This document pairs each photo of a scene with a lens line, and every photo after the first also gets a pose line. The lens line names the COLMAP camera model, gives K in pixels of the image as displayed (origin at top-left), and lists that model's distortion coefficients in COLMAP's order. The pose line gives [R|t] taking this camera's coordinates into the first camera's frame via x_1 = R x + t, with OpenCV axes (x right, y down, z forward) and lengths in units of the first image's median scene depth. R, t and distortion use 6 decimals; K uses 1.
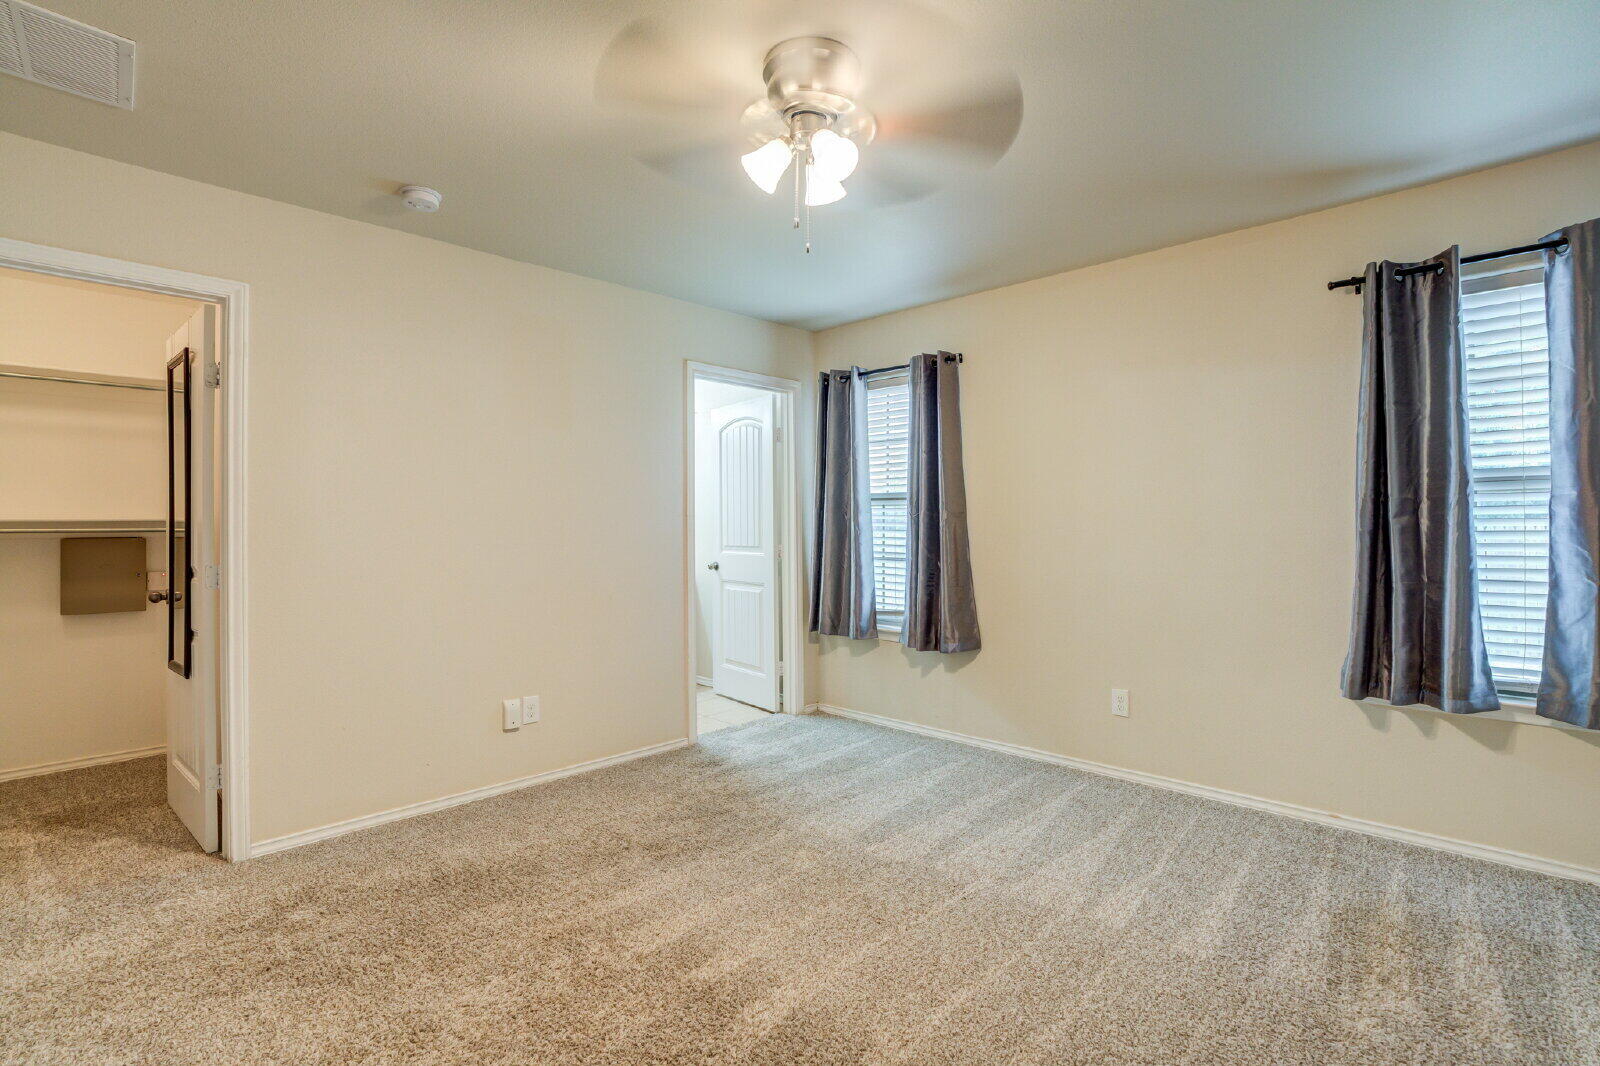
lens RADIAL K [[747.5, 0, 805.3], [0, 747.5, 551.9], [0, 0, 1]] dist [-0.073052, 0.027318]
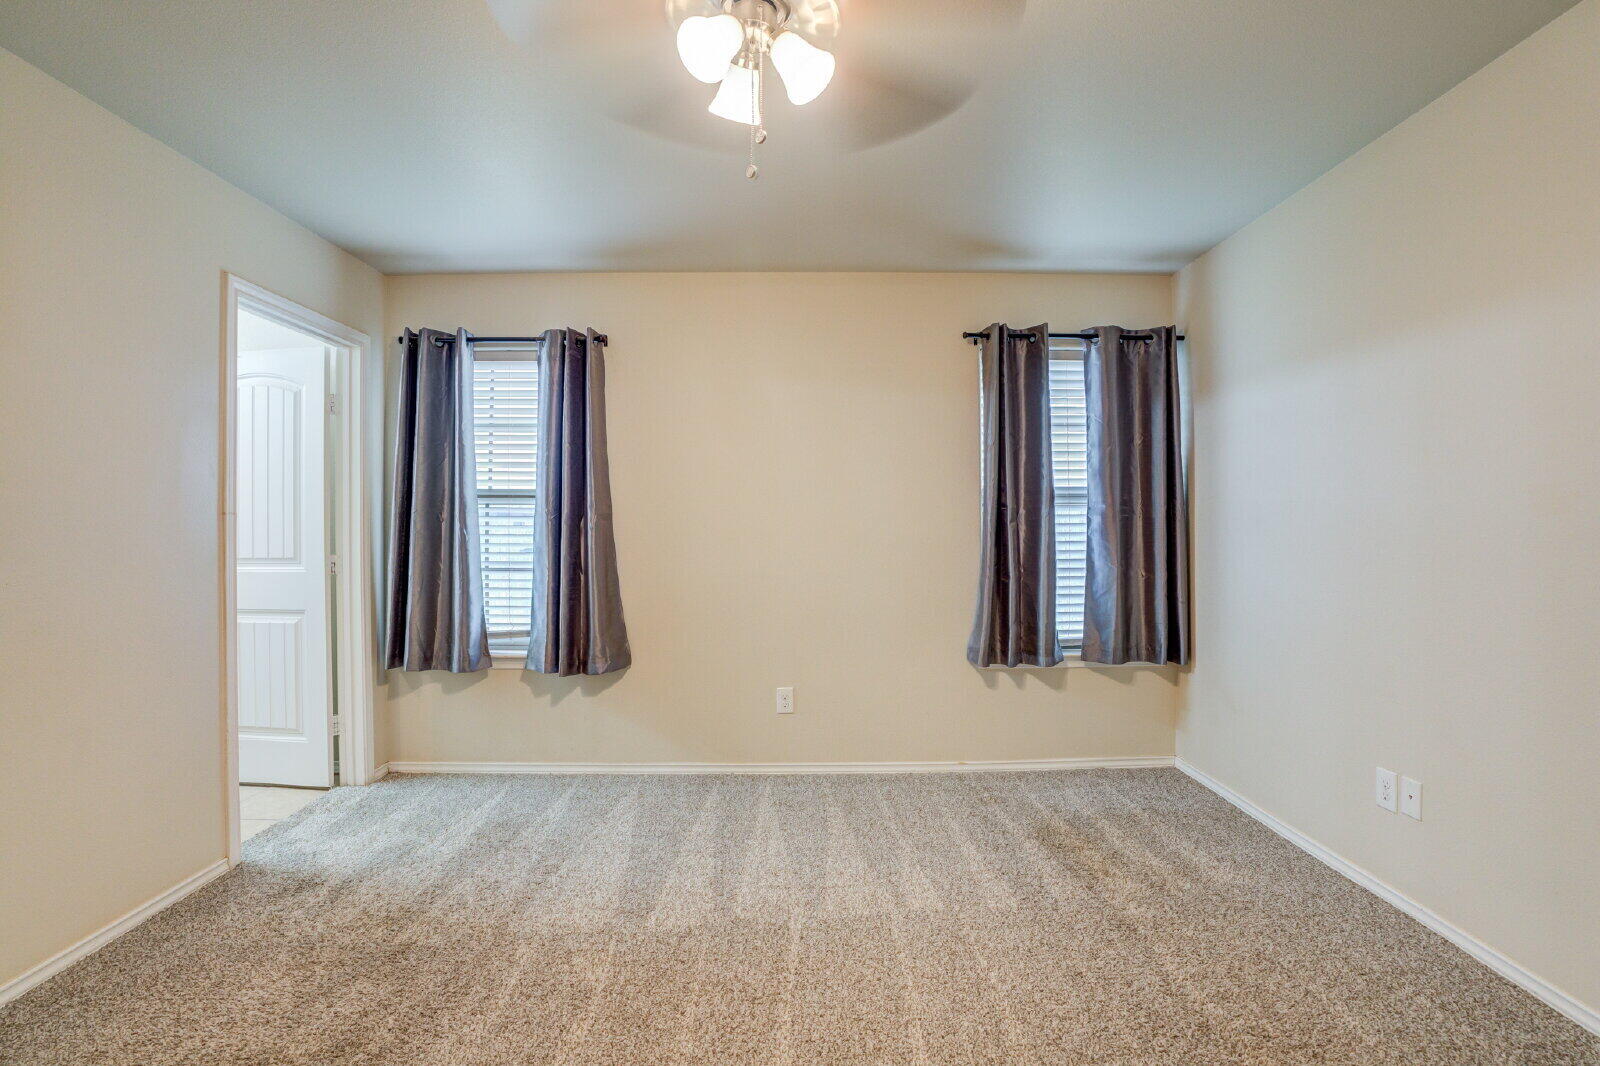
lens RADIAL K [[747.5, 0, 805.3], [0, 747.5, 551.9], [0, 0, 1]] dist [-0.073052, 0.027318]
pose [[0.701559, -0.023699, 0.712218, -0.281788], [0.024096, 0.999664, 0.009529, -0.012454], [-0.712204, 0.010477, 0.701894, 0.231458]]
